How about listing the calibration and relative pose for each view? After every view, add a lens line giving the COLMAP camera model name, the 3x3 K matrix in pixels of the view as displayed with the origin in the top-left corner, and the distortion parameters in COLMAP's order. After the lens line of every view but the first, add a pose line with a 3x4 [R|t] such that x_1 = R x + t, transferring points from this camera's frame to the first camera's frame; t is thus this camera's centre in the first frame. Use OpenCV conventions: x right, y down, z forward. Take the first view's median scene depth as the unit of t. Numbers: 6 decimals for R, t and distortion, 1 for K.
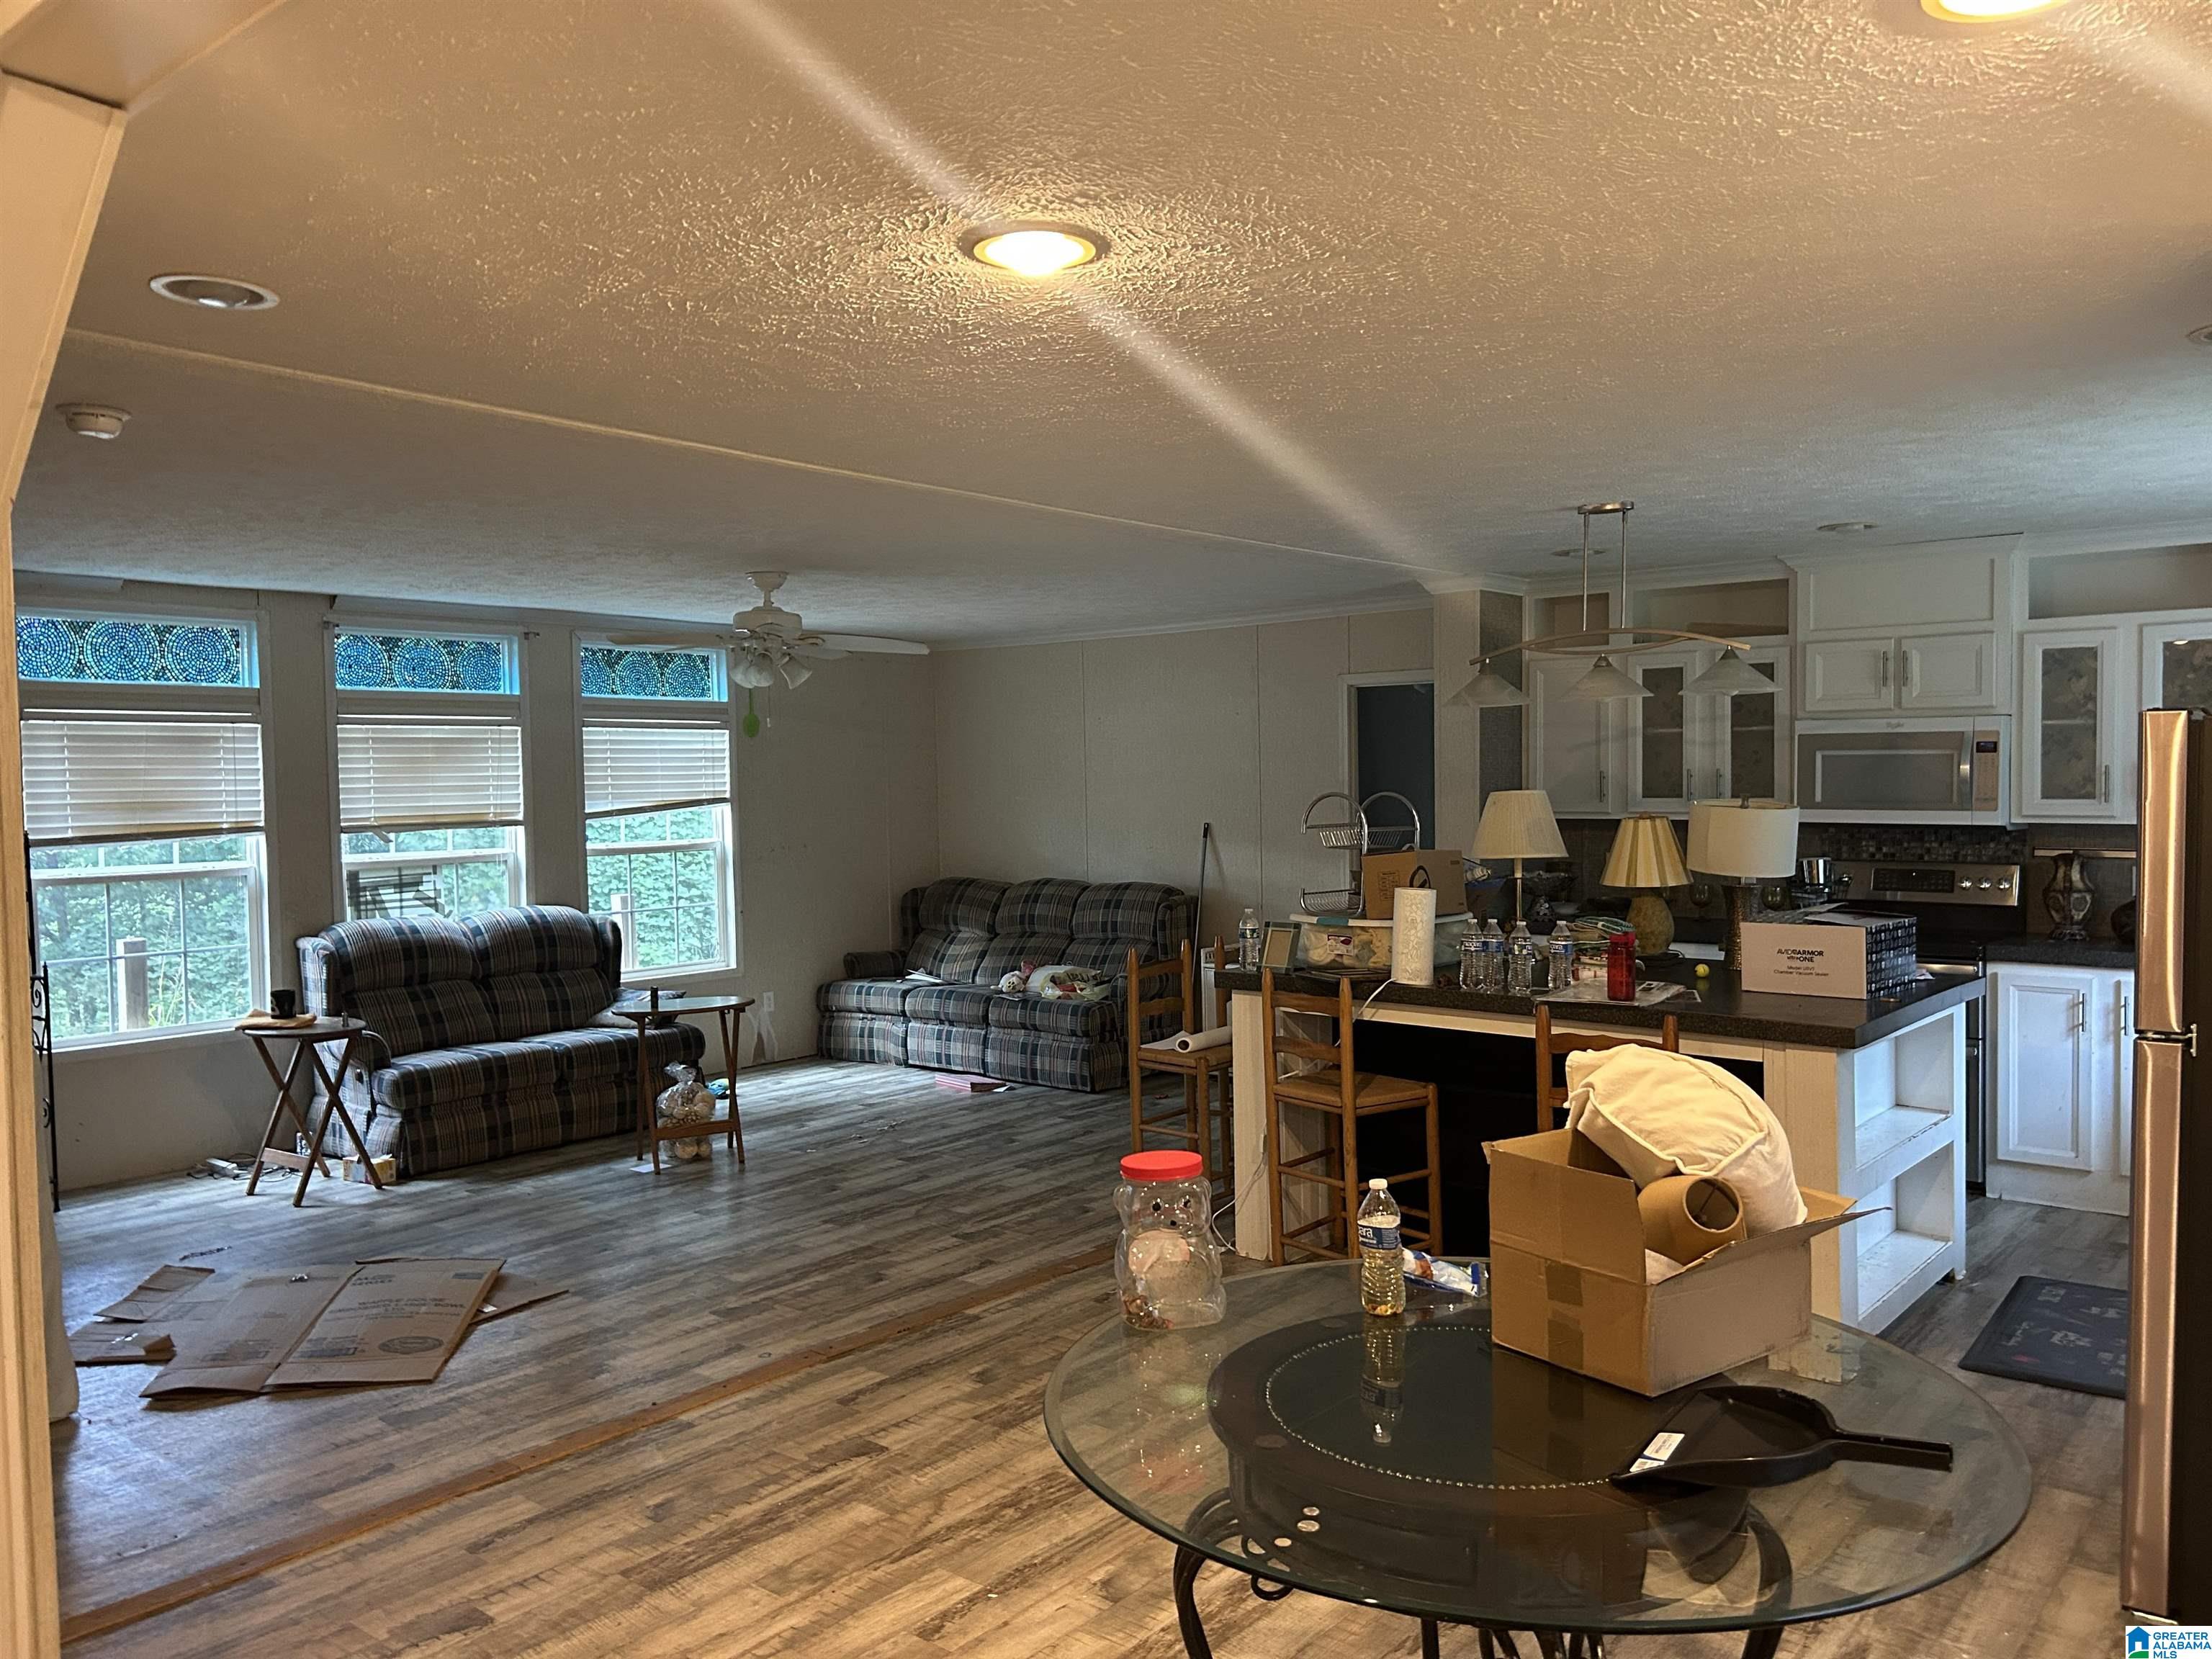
lens RADIAL K [[1687.9, 0, 1122.9], [0, 1687.9, 834.6], [0, 0, 1]] dist [0.038809, -0.012095]
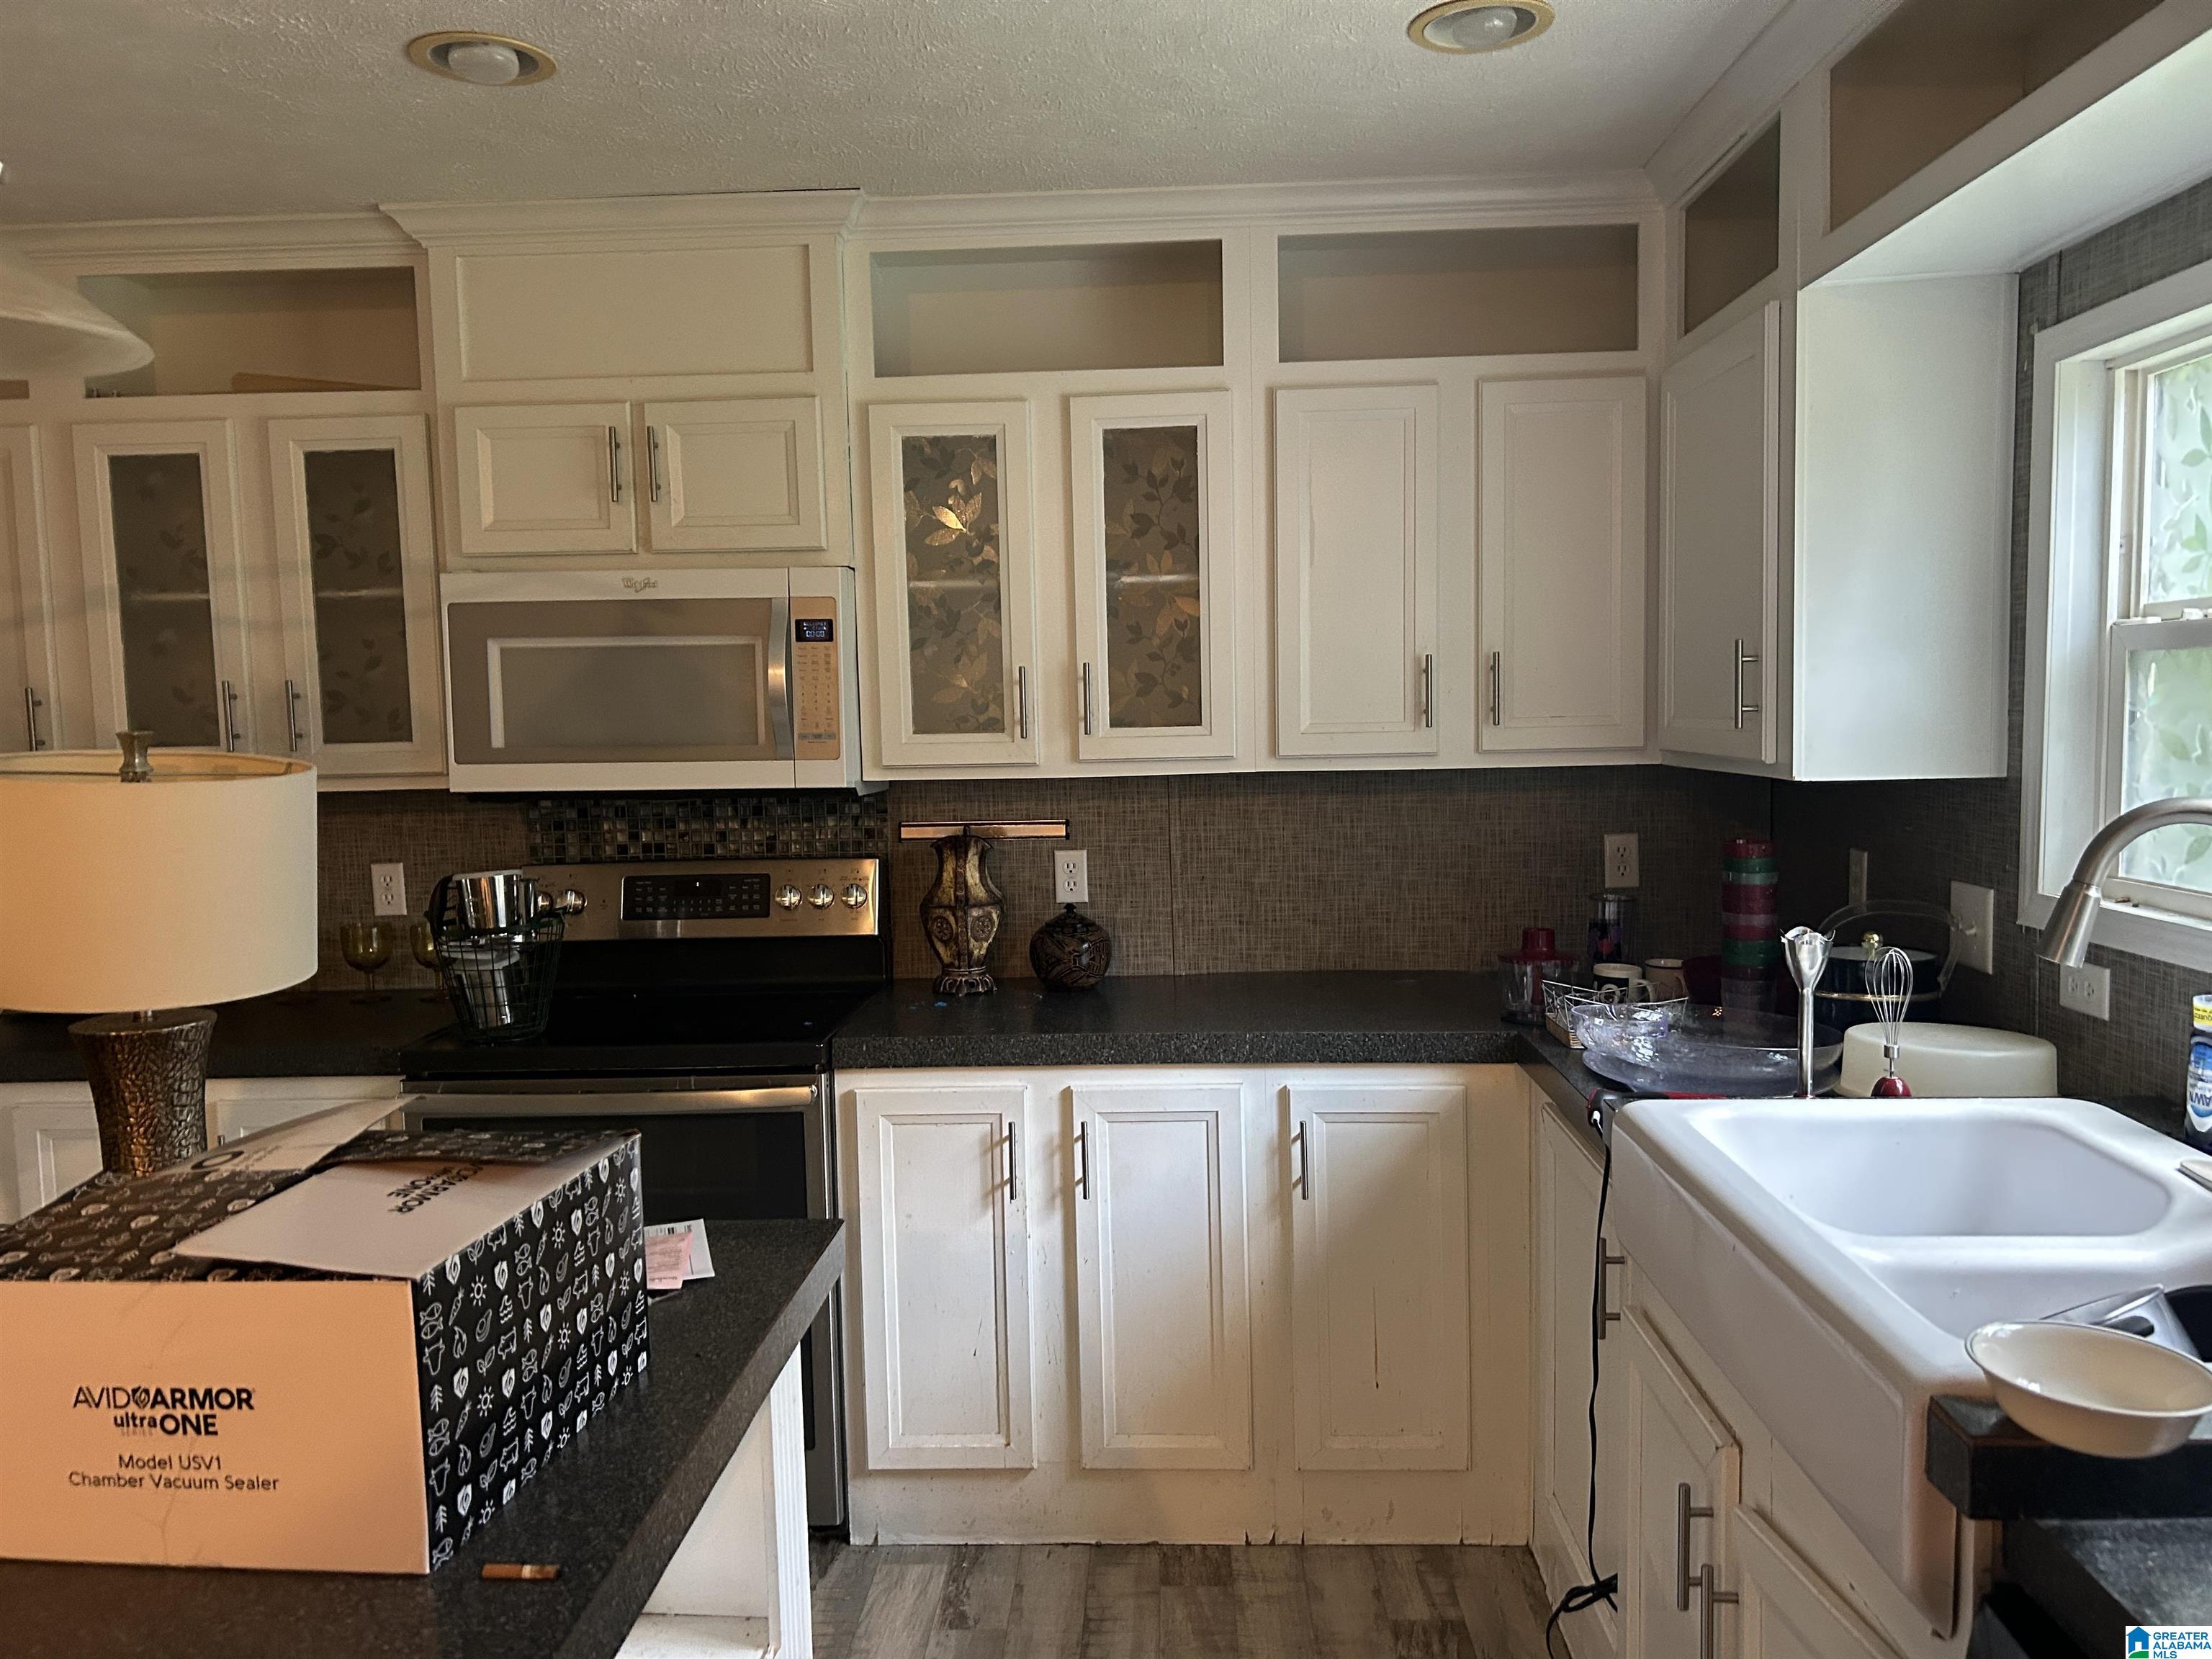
lens RADIAL K [[1687.9, 0, 1113.1], [0, 1687.9, 826.8], [0, 0, 1]] dist [0.038809, -0.012095]
pose [[0.796818, -0.054030, 0.601799, 0.273449], [0.036069, 0.998471, 0.041885, -0.011554], [-0.603141, -0.011668, 0.797549, 0.546880]]
